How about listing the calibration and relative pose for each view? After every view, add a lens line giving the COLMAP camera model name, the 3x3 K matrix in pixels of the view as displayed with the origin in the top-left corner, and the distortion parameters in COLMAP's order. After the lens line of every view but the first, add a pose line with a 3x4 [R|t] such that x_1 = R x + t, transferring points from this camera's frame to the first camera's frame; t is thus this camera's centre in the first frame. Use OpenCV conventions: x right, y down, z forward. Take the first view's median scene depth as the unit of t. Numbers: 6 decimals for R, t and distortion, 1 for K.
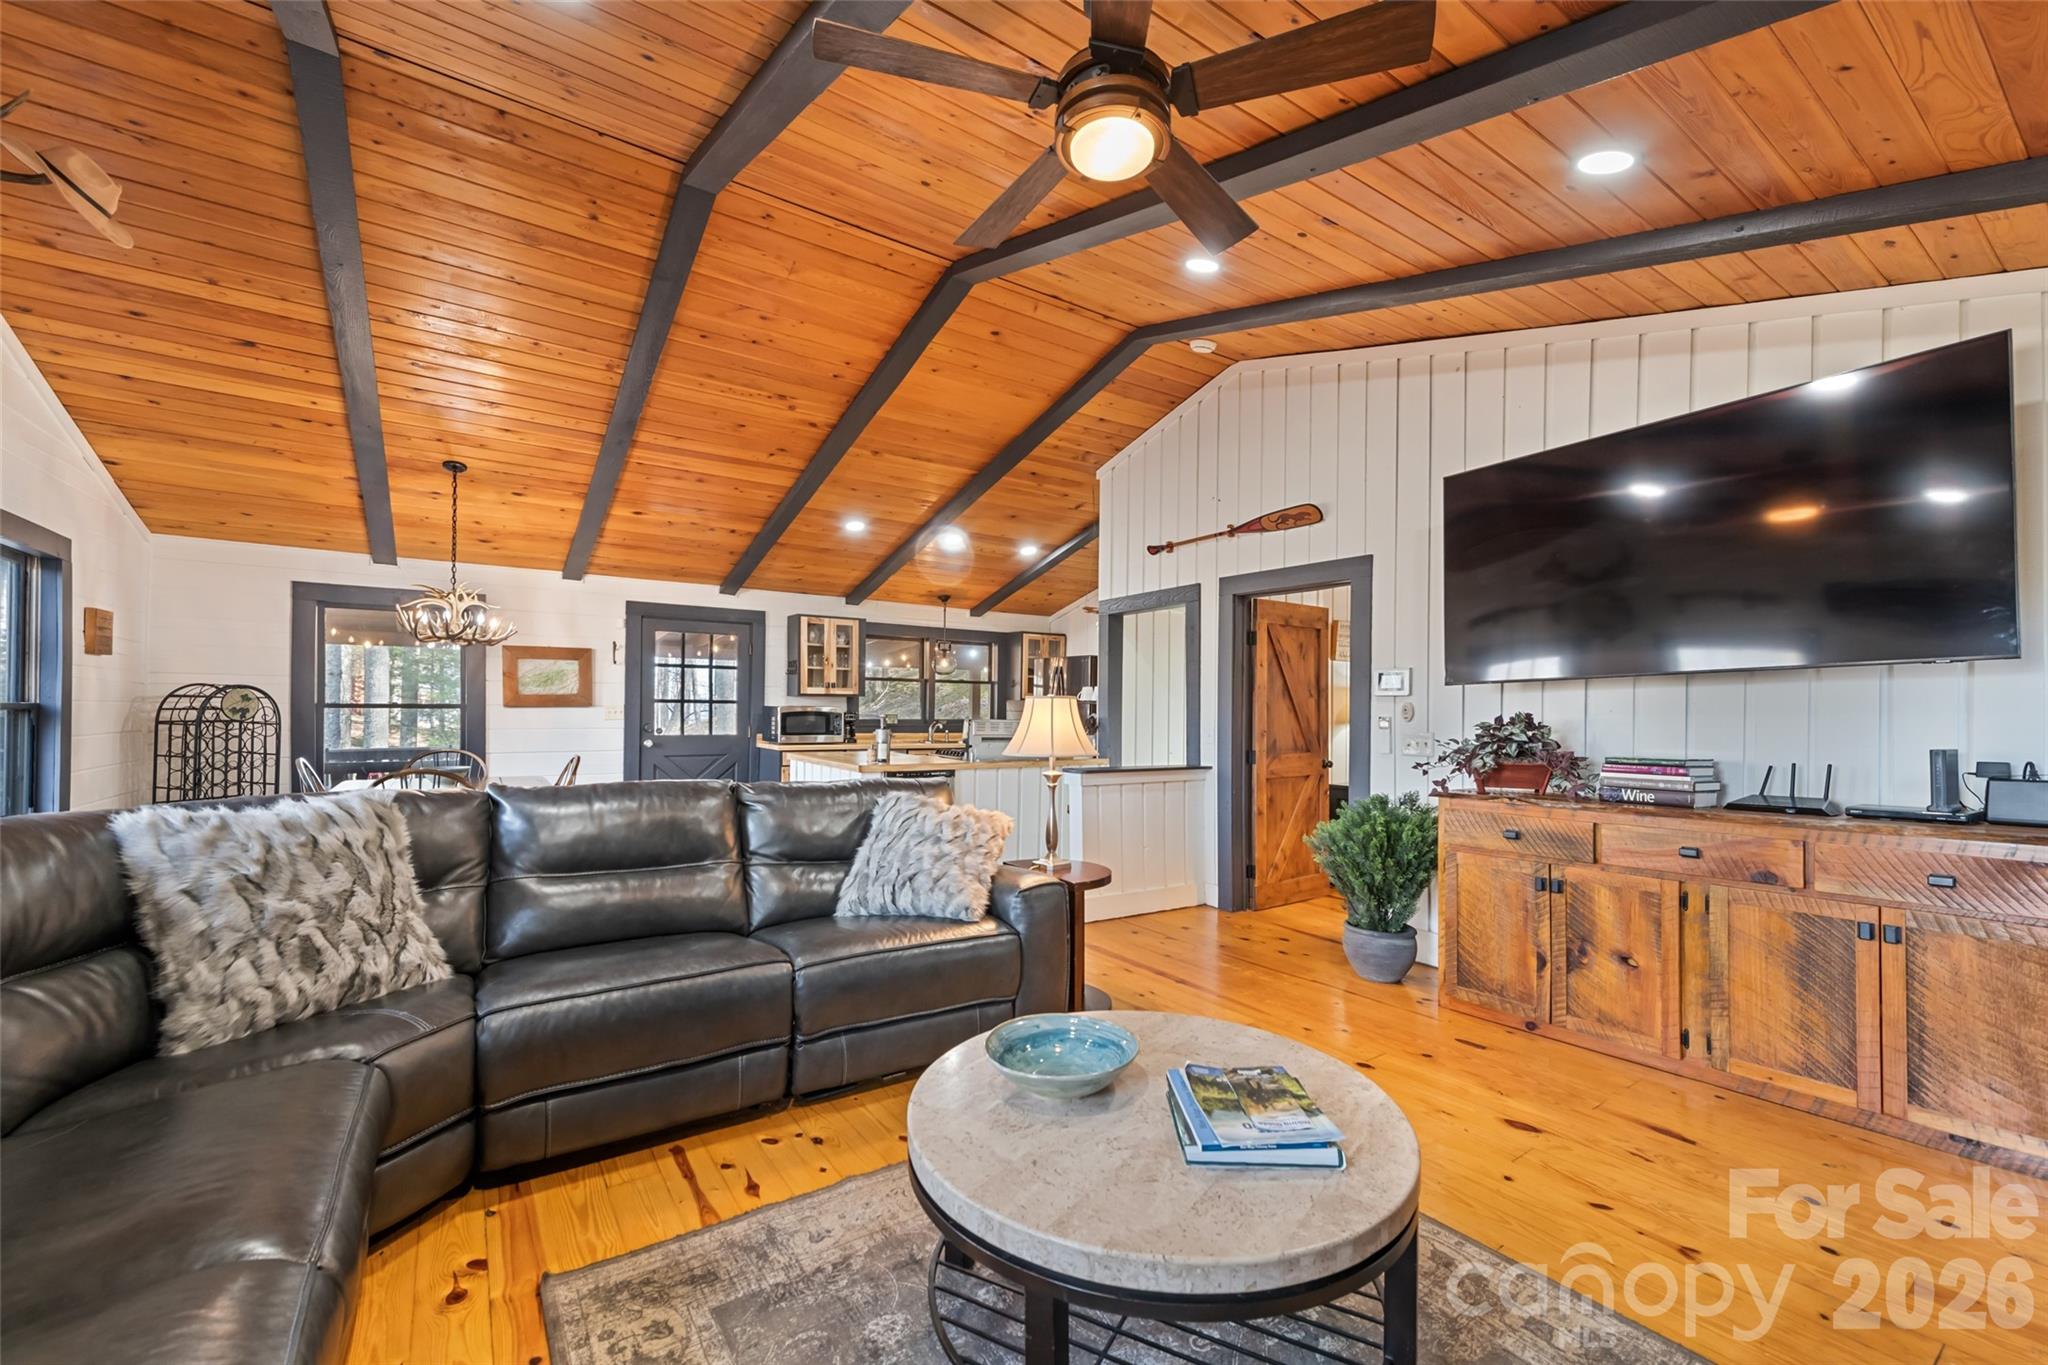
lens RADIAL K [[820.8, 0, 1047.4], [0, 820.8, 714.6], [0, 0, 1]] dist [0.013657, -0.002652]
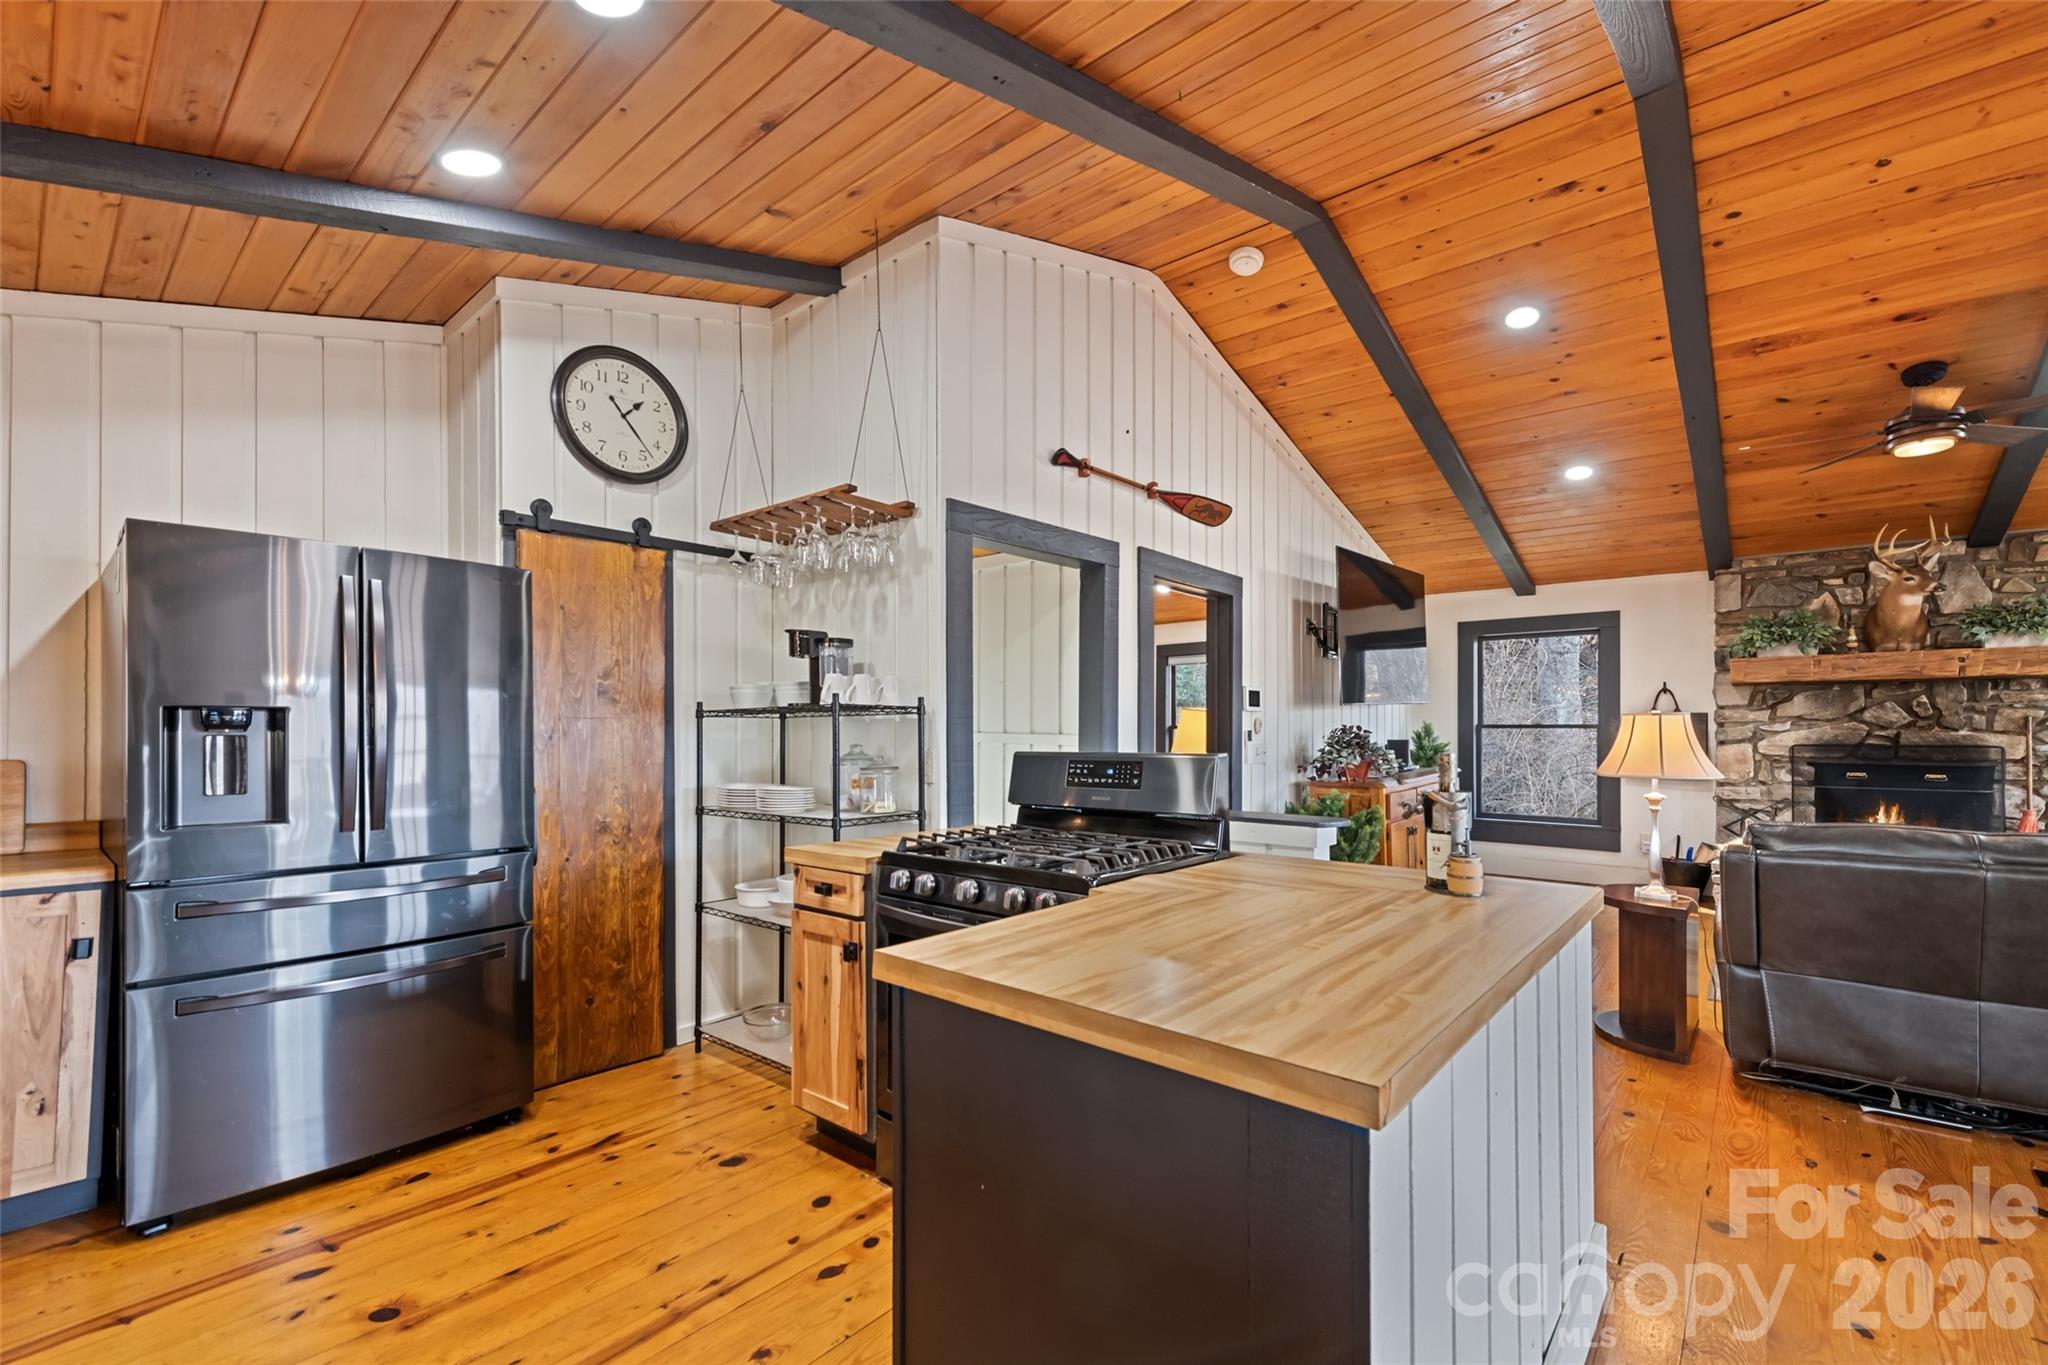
lens RADIAL K [[848.2, 0, 1035.1], [0, 848.2, 723.2], [0, 0, 1]] dist [0.007681, -0.001943]
pose [[-0.240361, -0.010205, 0.970630, -0.364810], [0.002231, 0.999936, 0.011065, -0.012538], [-0.970681, 0.004825, -0.240323, 0.920028]]
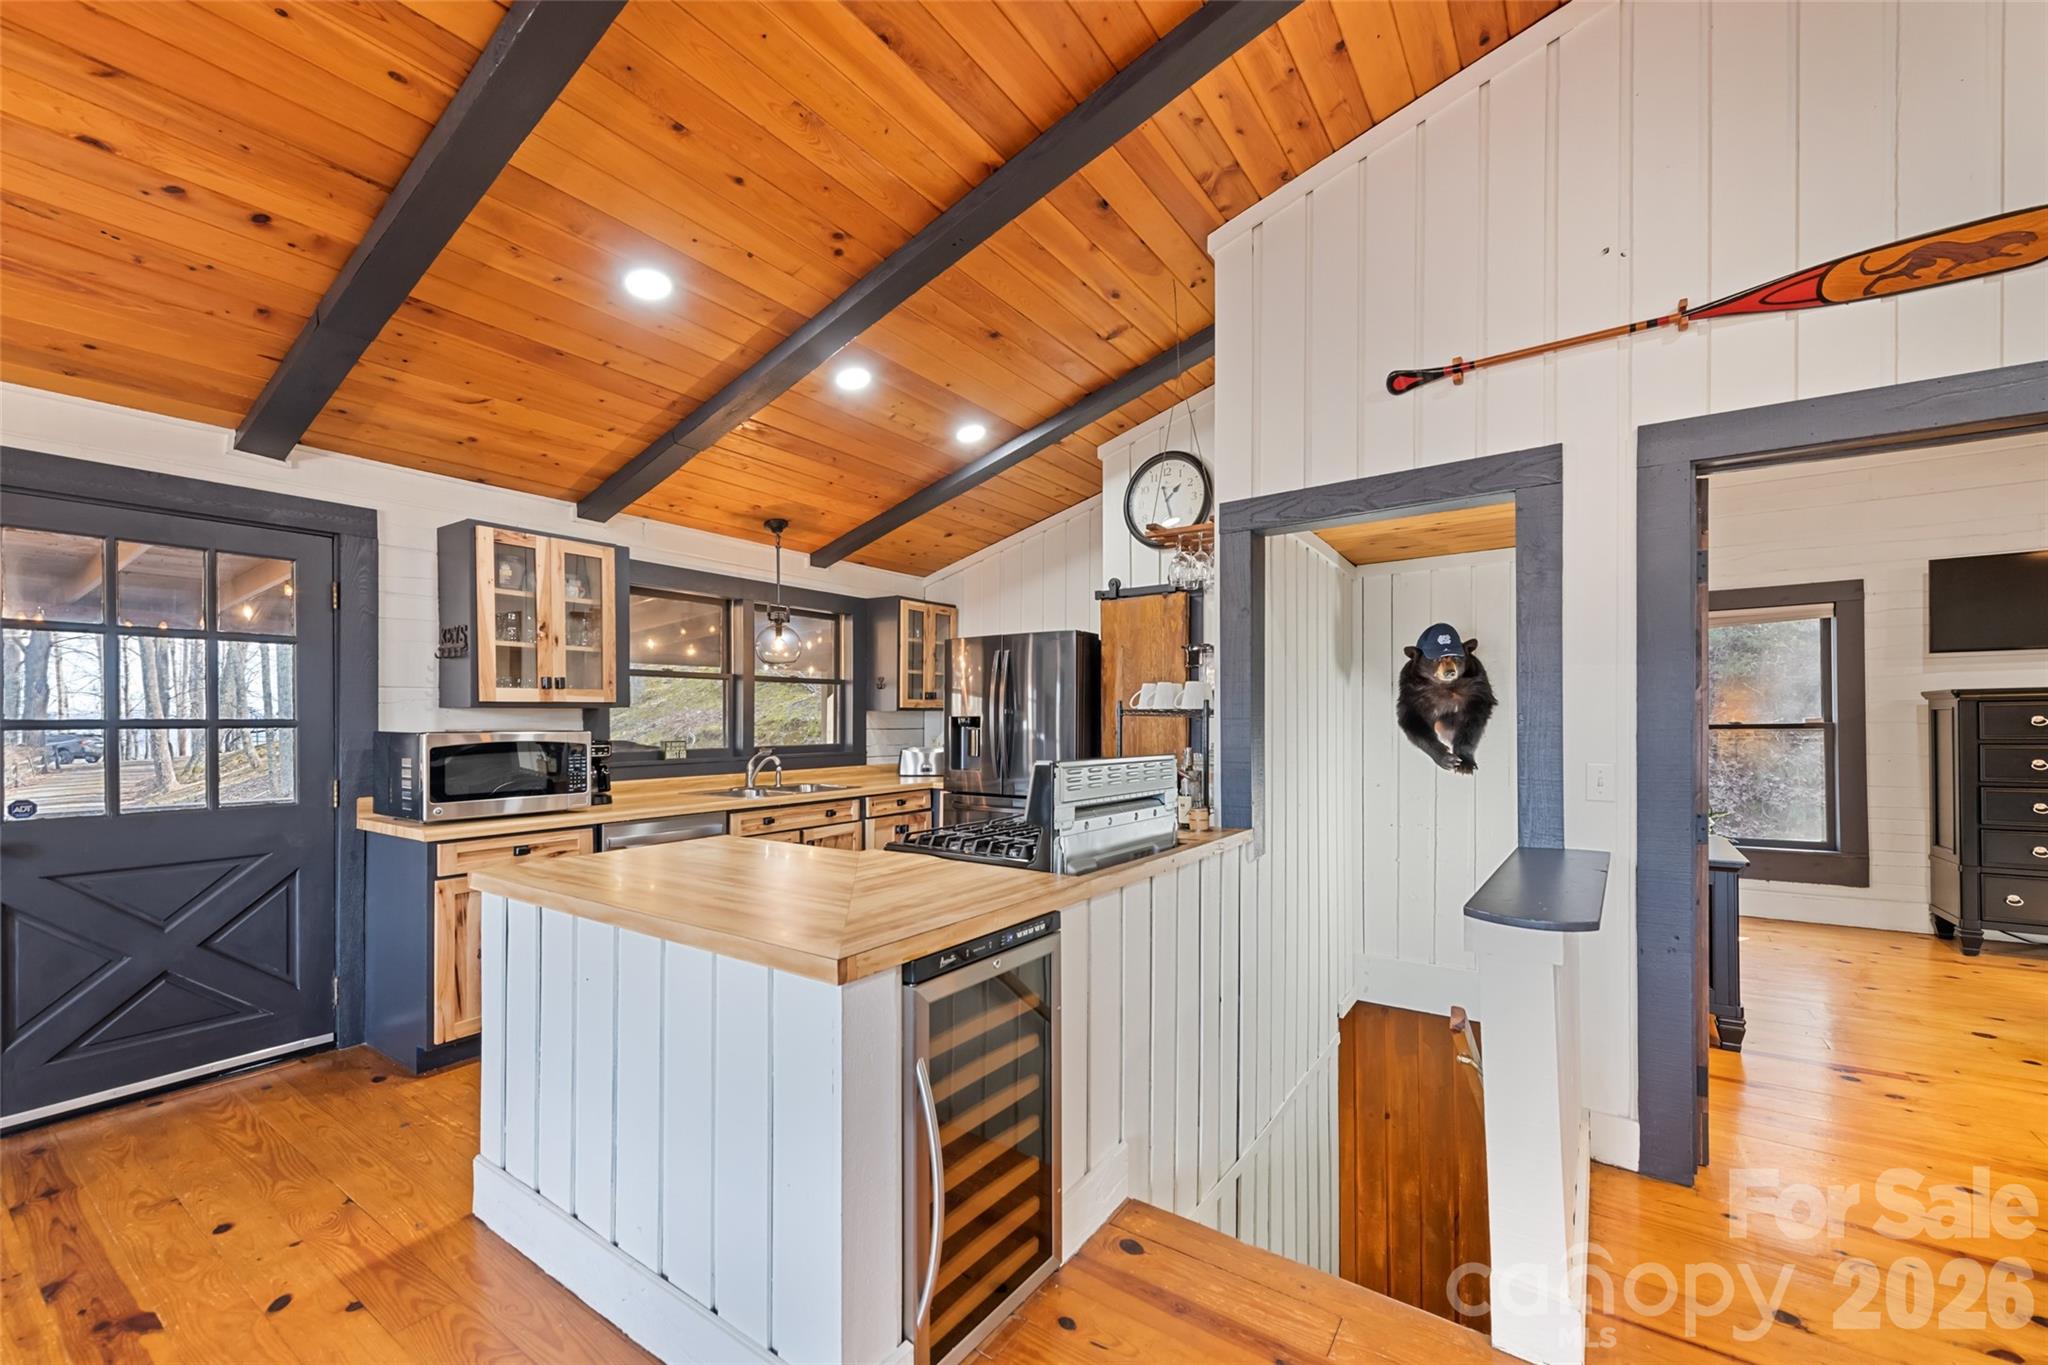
lens RADIAL K [[820.8, 0, 1027.8], [0, 820.8, 722.7], [0, 0, 1]] dist [0.013657, -0.002652]
pose [[0.940108, -0.015451, 0.340528, -0.181075], [0.016527, 0.999863, -0.000259, -0.009666], [-0.340477, 0.005872, 0.940235, 0.502467]]
